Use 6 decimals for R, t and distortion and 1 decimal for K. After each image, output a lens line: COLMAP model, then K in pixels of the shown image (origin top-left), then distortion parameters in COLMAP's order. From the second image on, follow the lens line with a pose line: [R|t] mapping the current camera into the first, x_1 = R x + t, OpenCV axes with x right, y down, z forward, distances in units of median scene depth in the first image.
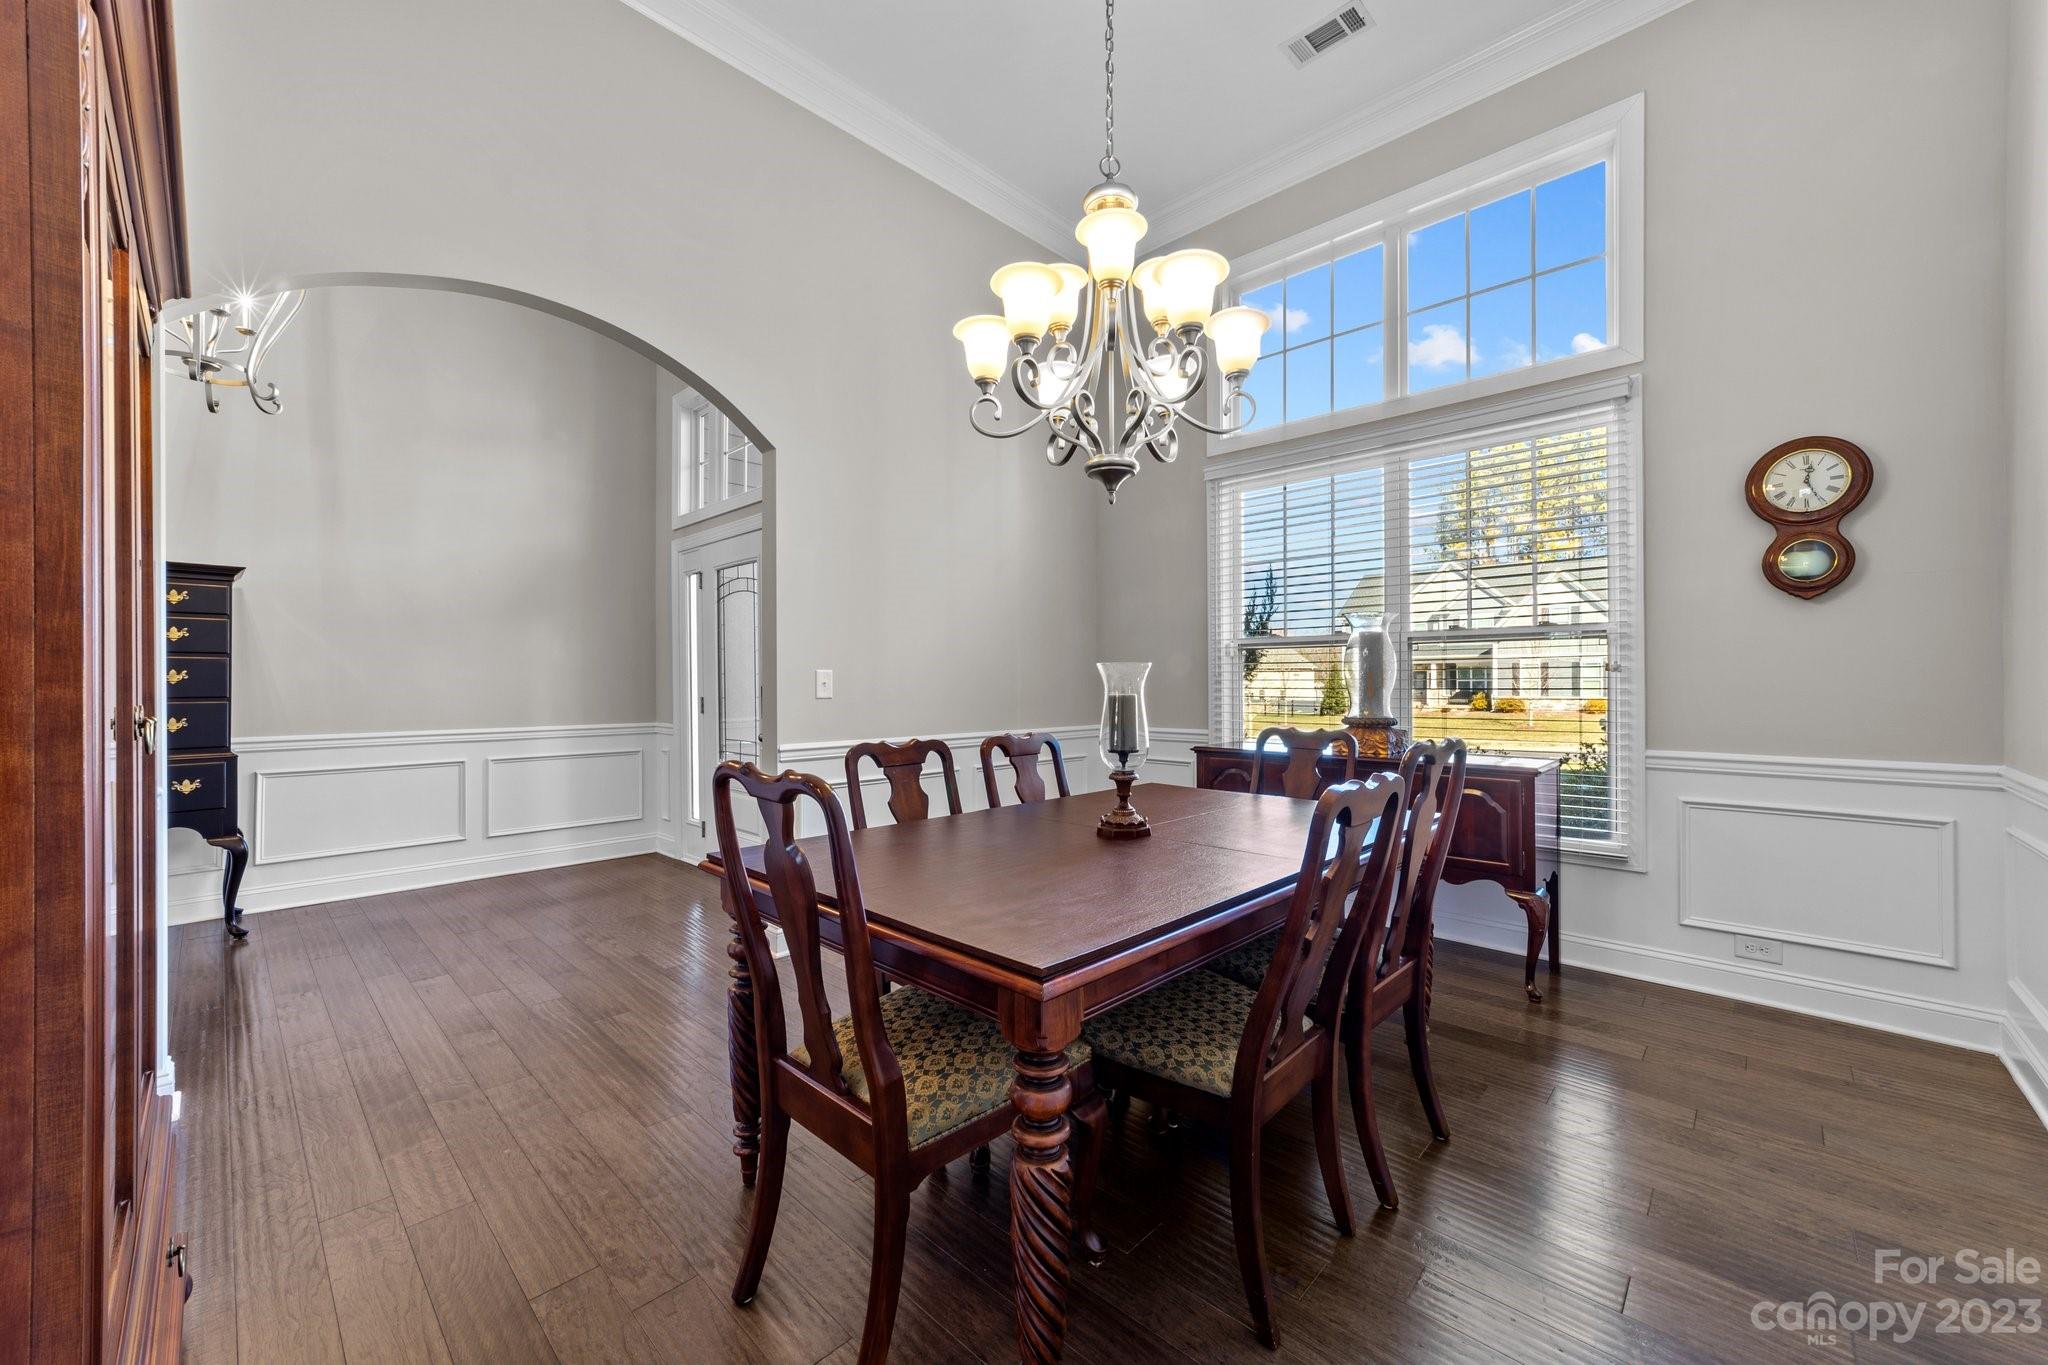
lens RADIAL K [[786.9, 0, 1025.3], [0, 786.9, 692.5], [0, 0, 1]] dist [-0.001240, -0.000180]
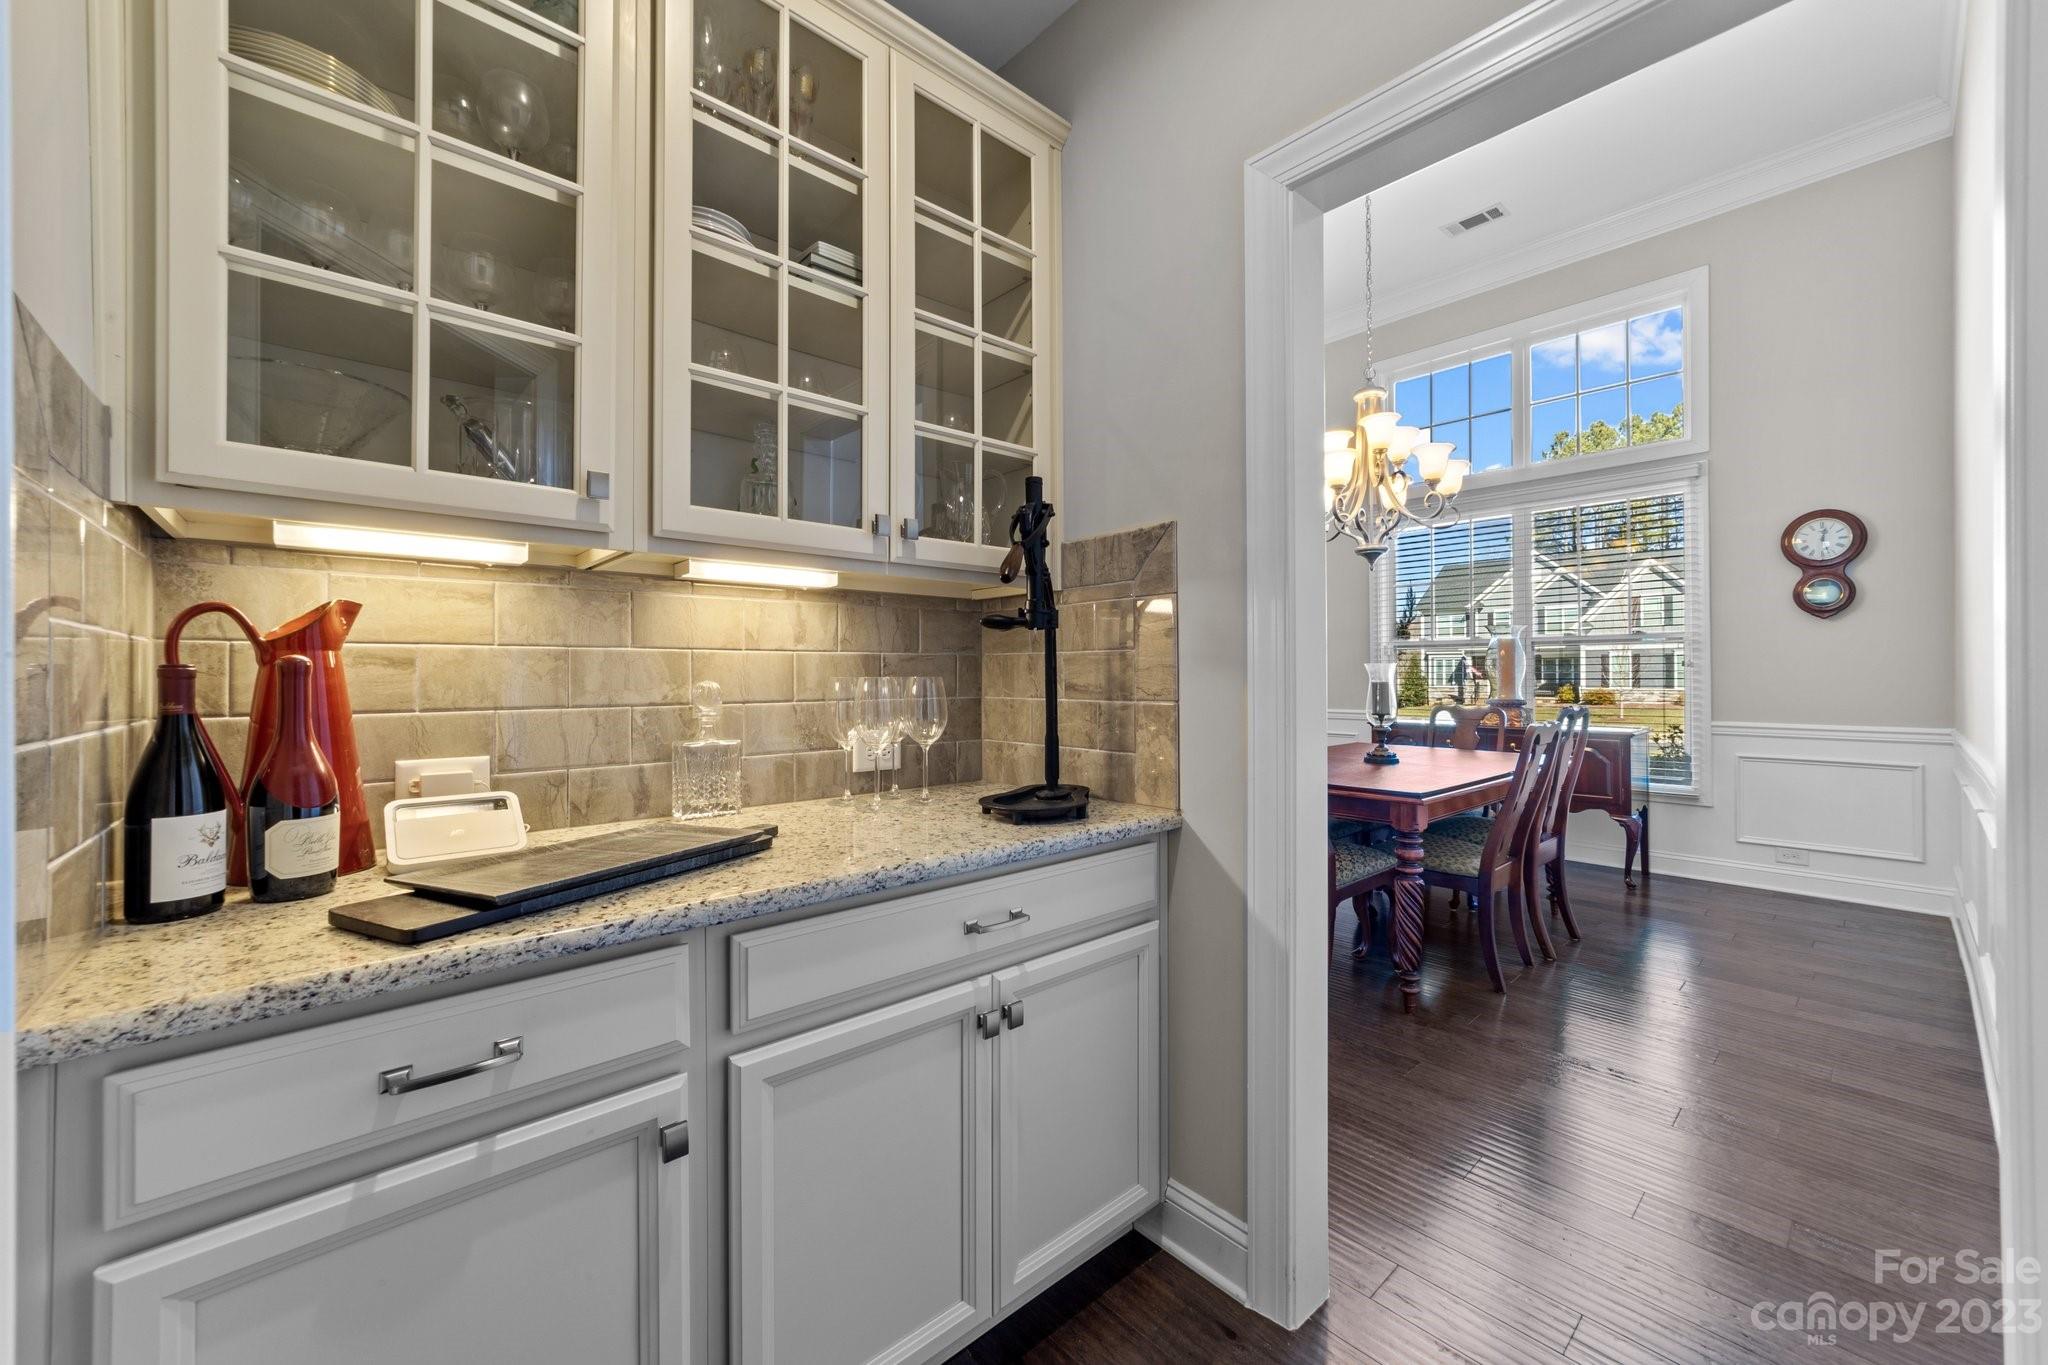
lens RADIAL K [[789.8, 0, 1028.6], [0, 789.8, 679.7], [0, 0, 1]] dist [-0.000003, 0.000174]
pose [[0.997390, -0.000588, -0.072206, -0.357188], [0.000165, 0.999983, -0.005863, 0.005278], [0.072208, 0.005836, 0.997372, -0.538314]]
